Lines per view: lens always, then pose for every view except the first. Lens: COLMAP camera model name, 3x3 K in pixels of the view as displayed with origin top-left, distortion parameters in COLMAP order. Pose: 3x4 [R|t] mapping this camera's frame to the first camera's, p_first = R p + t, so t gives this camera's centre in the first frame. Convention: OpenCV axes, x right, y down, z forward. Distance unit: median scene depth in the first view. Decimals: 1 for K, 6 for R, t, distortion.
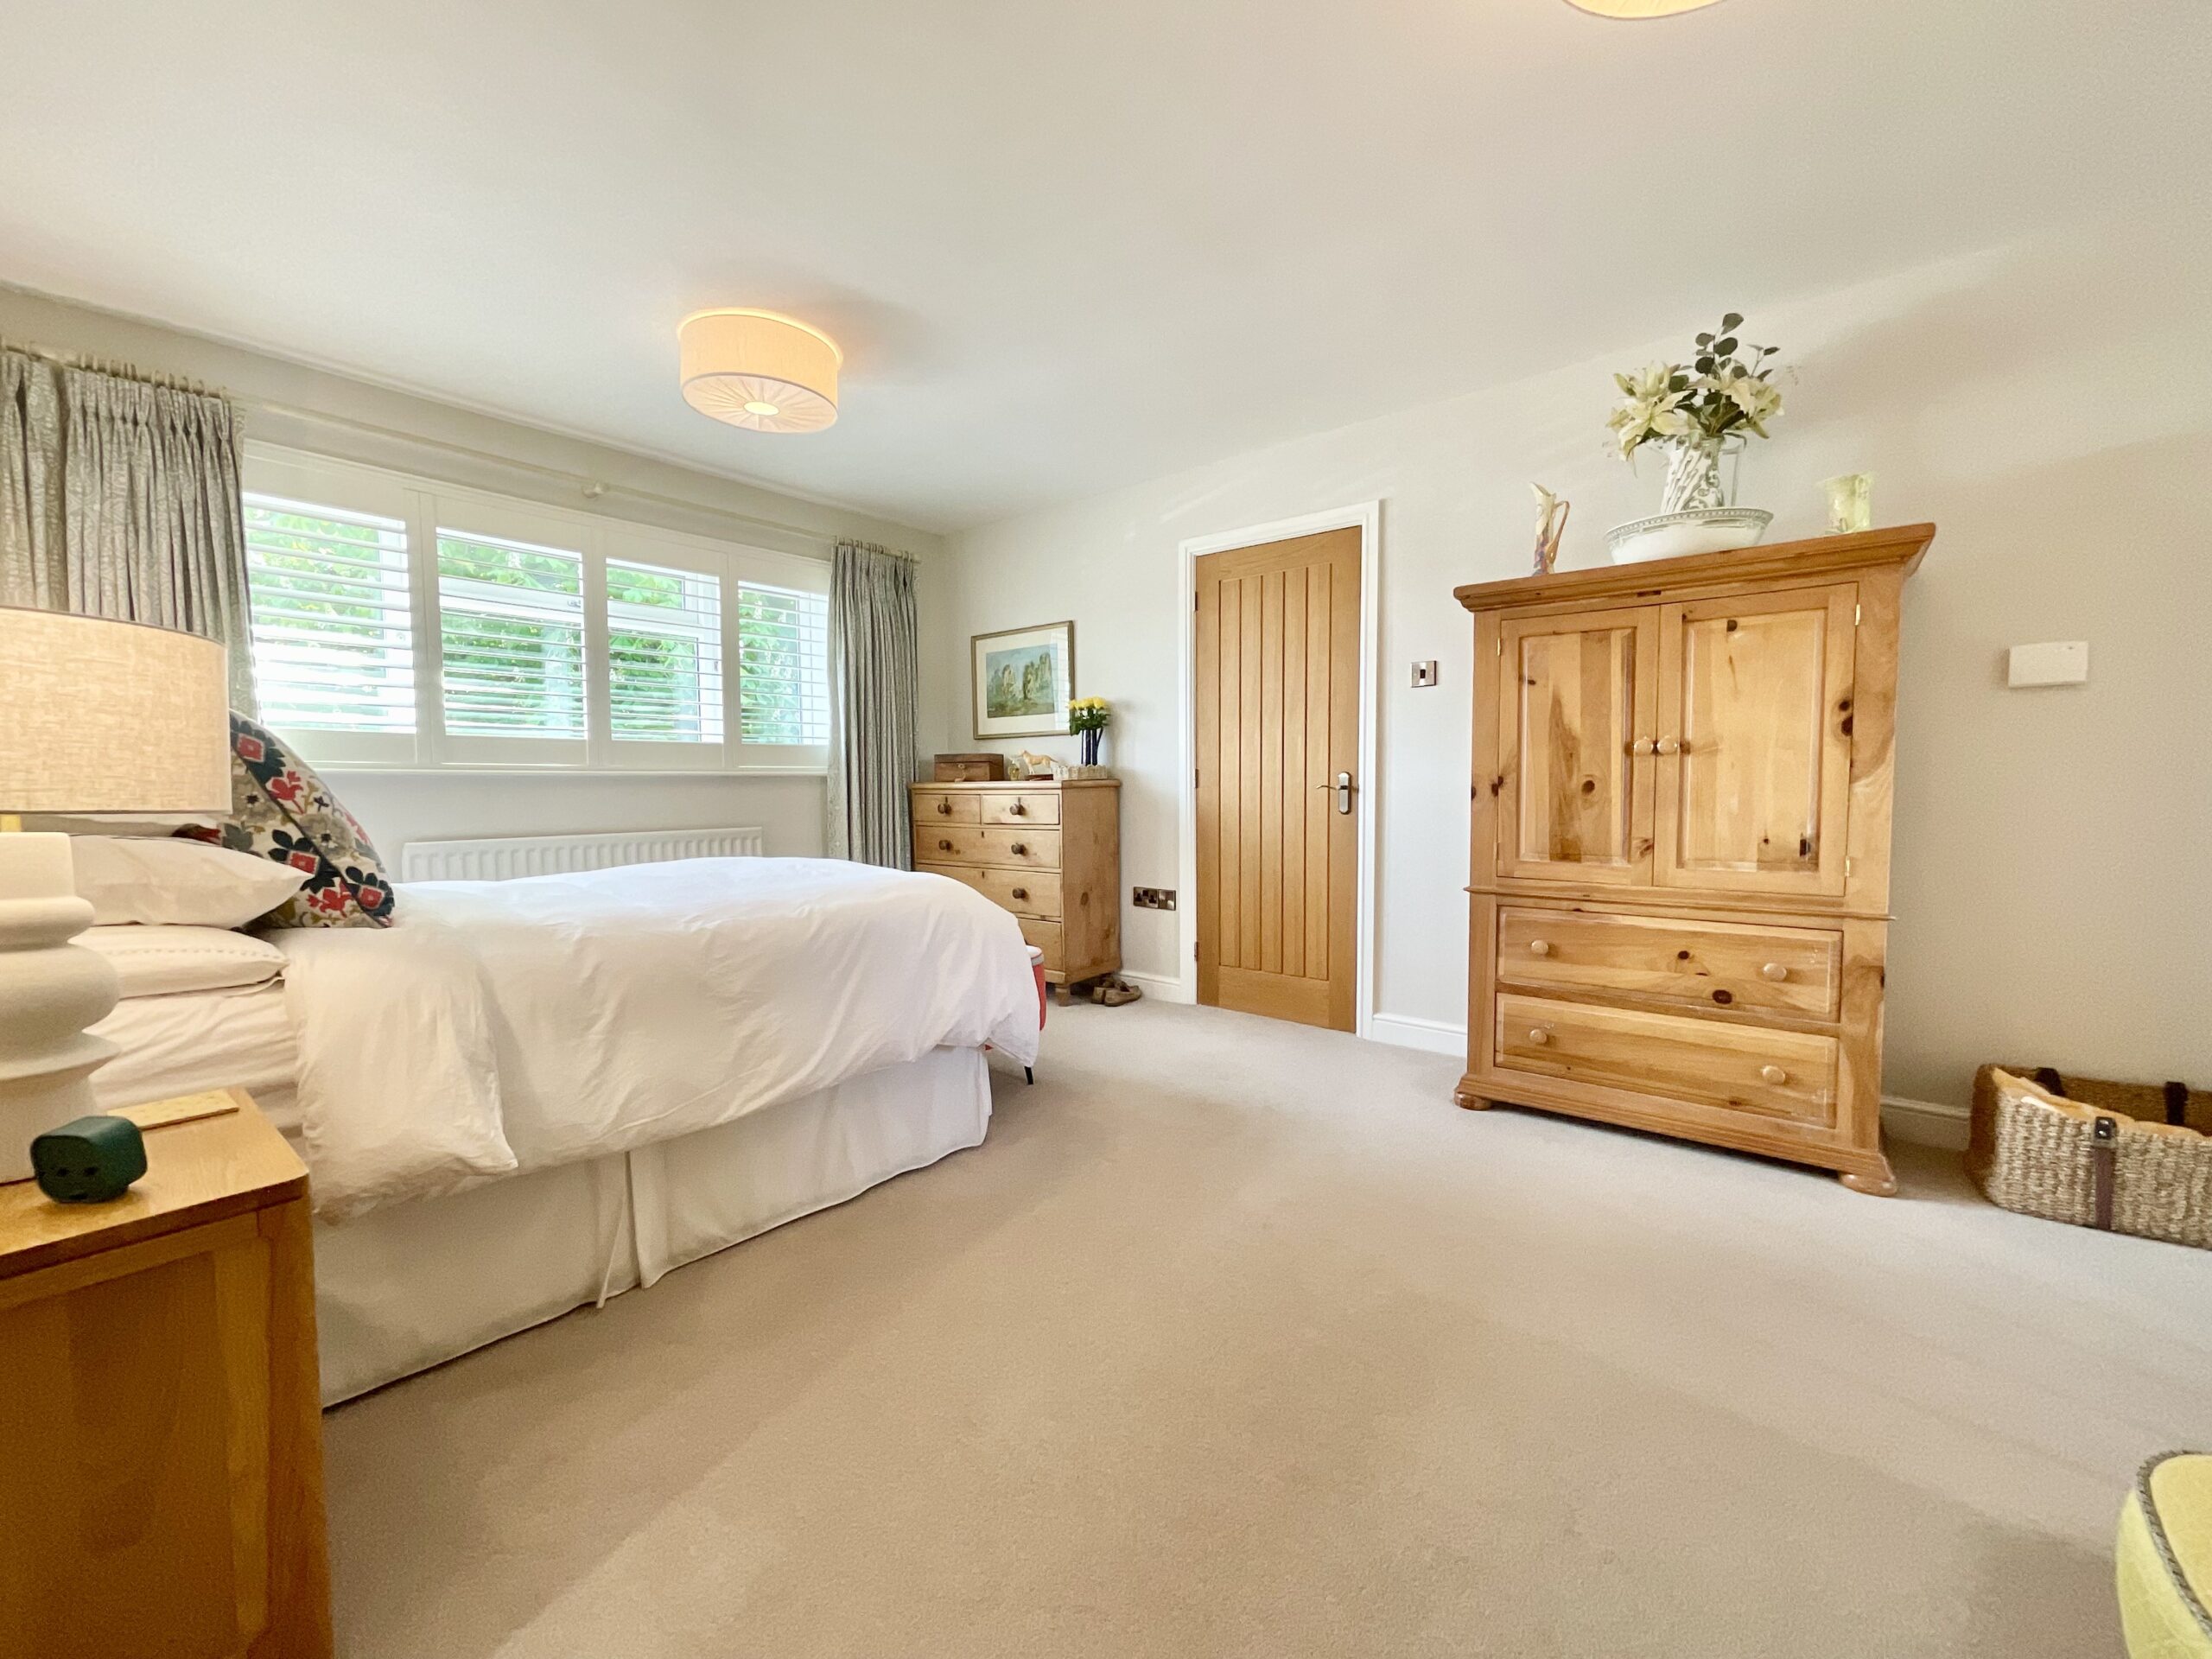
lens RADIAL K [[884.8, 0, 1110.4], [0, 884.8, 838.2], [0, 0, 1]] dist [-0.006104, 0.000947]
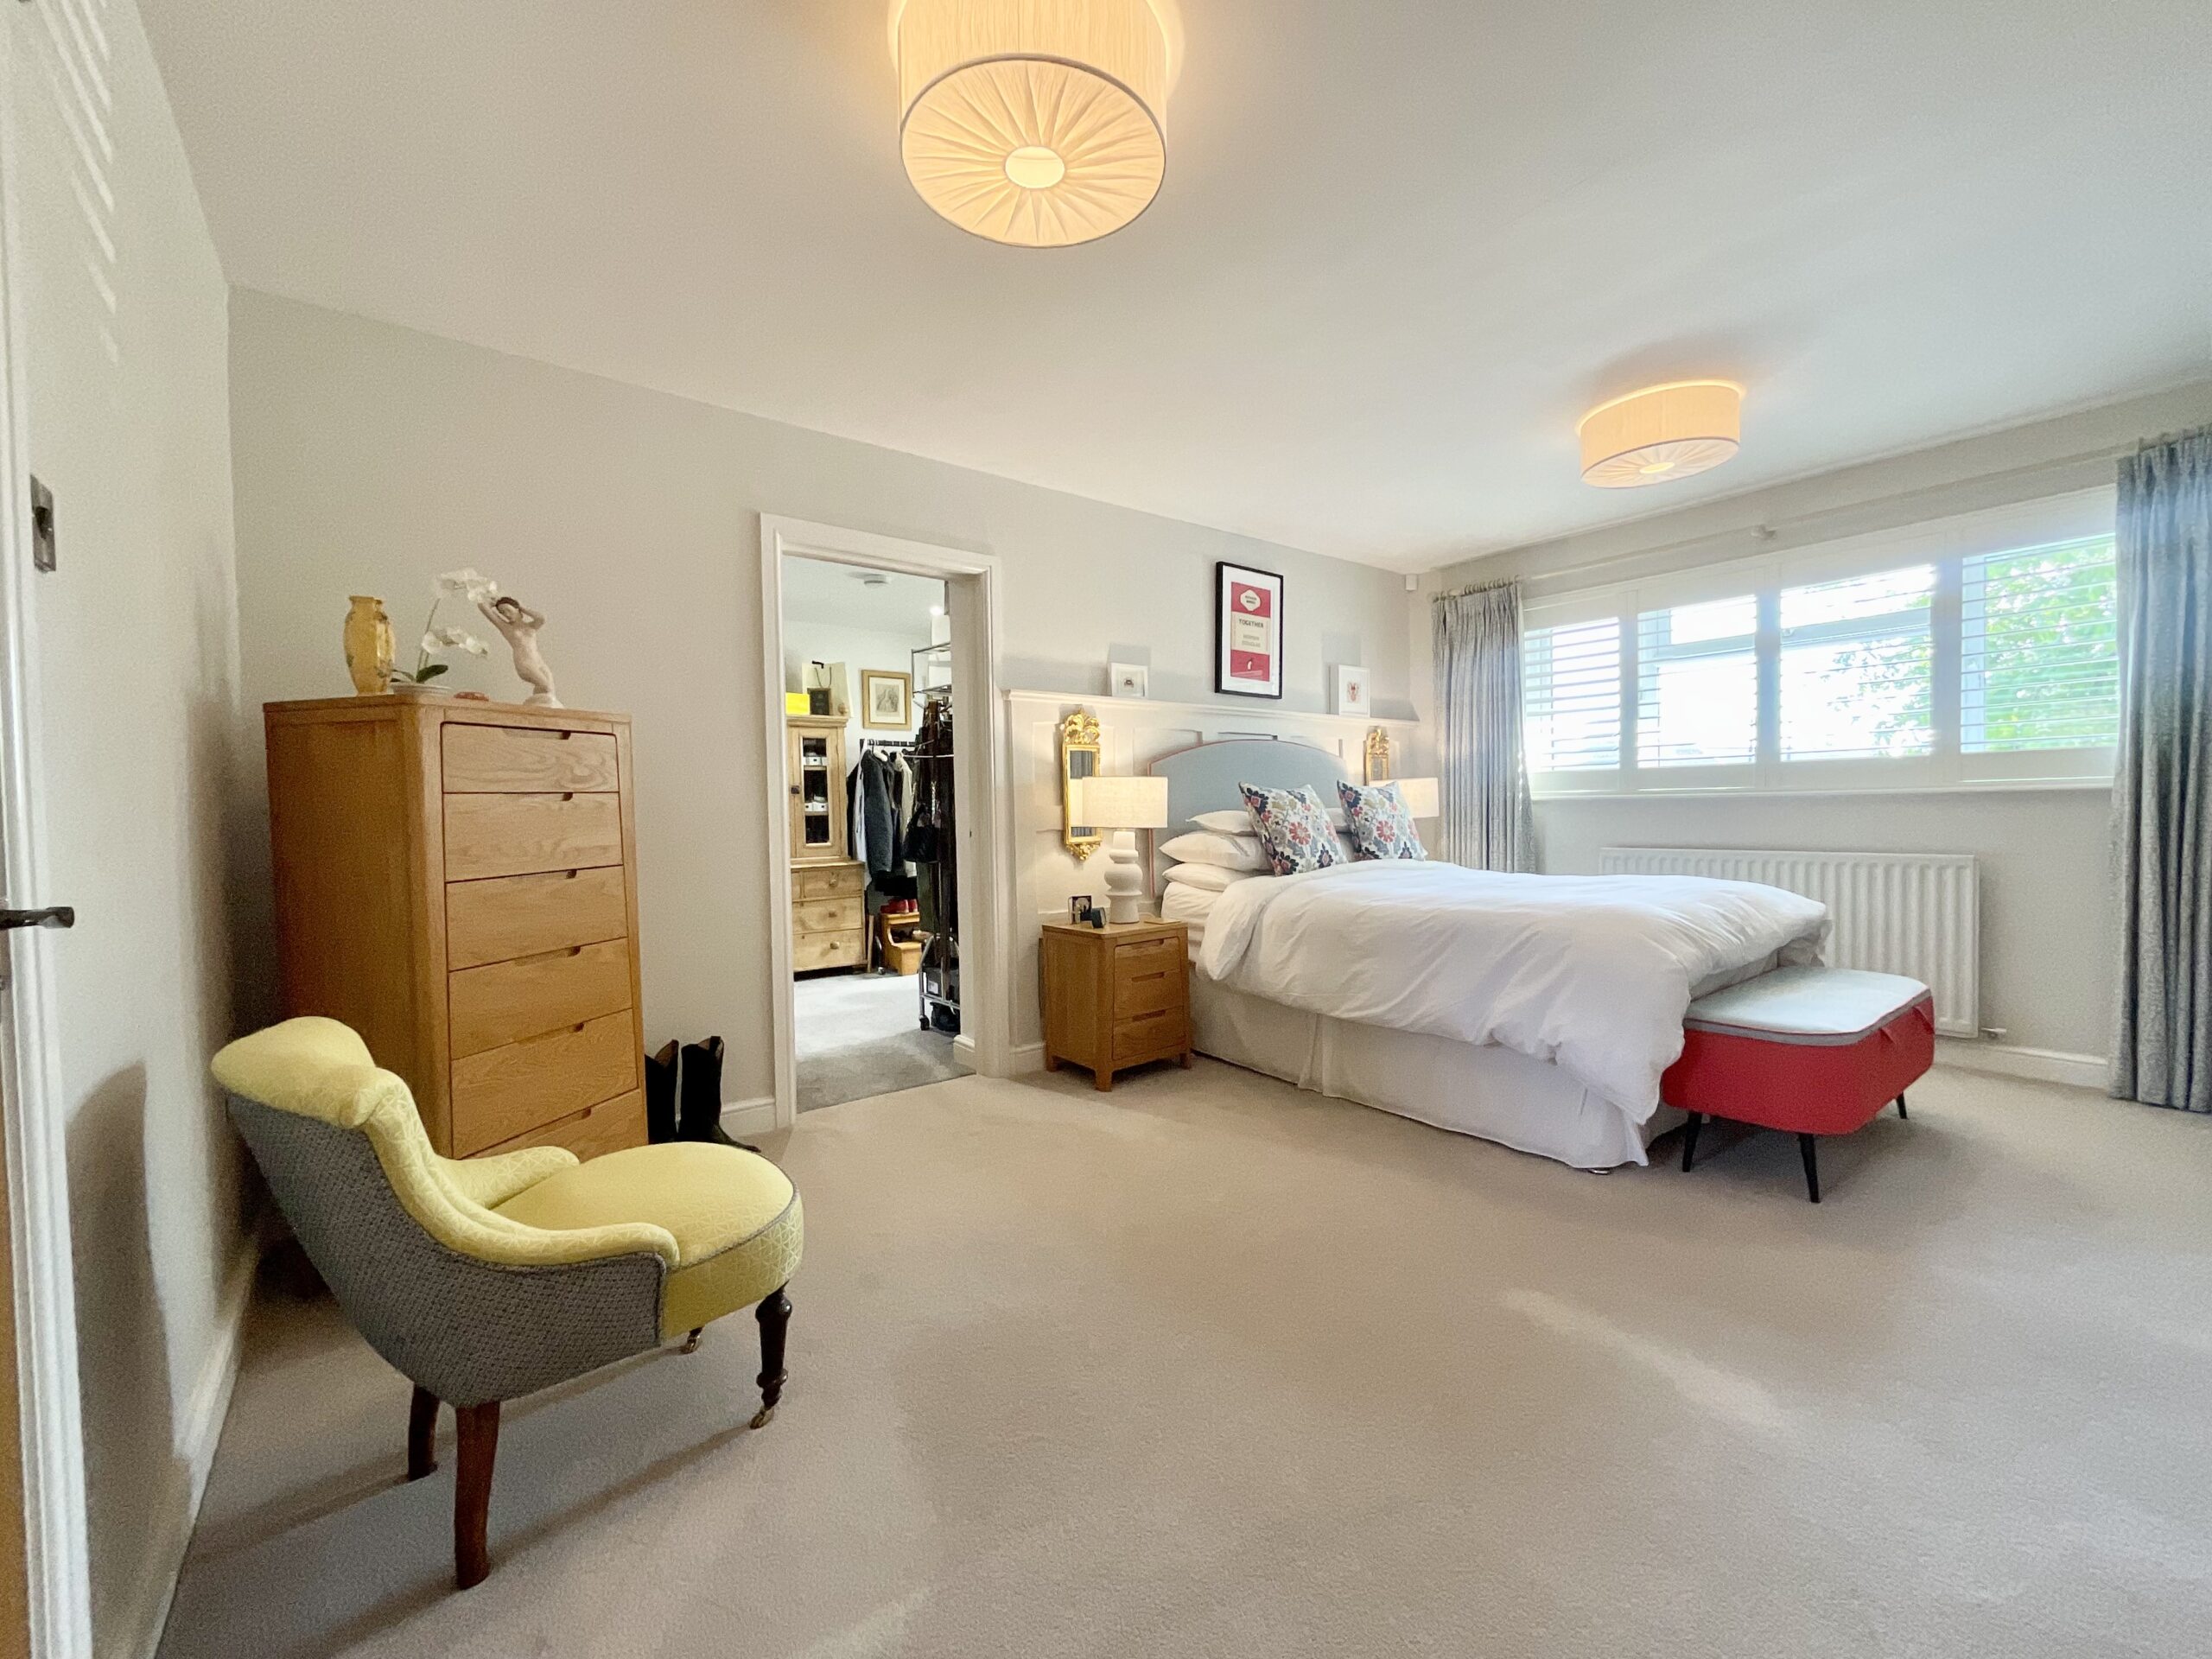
lens RADIAL K [[884.8, 0, 1111.8], [0, 884.8, 834.3], [0, 0, 1]] dist [-0.006104, 0.000947]
pose [[-0.208508, 0.040050, -0.977200, 0.891908], [-0.038357, 0.998058, 0.049089, -0.065404], [0.977268, 0.047718, -0.206566, 0.627955]]
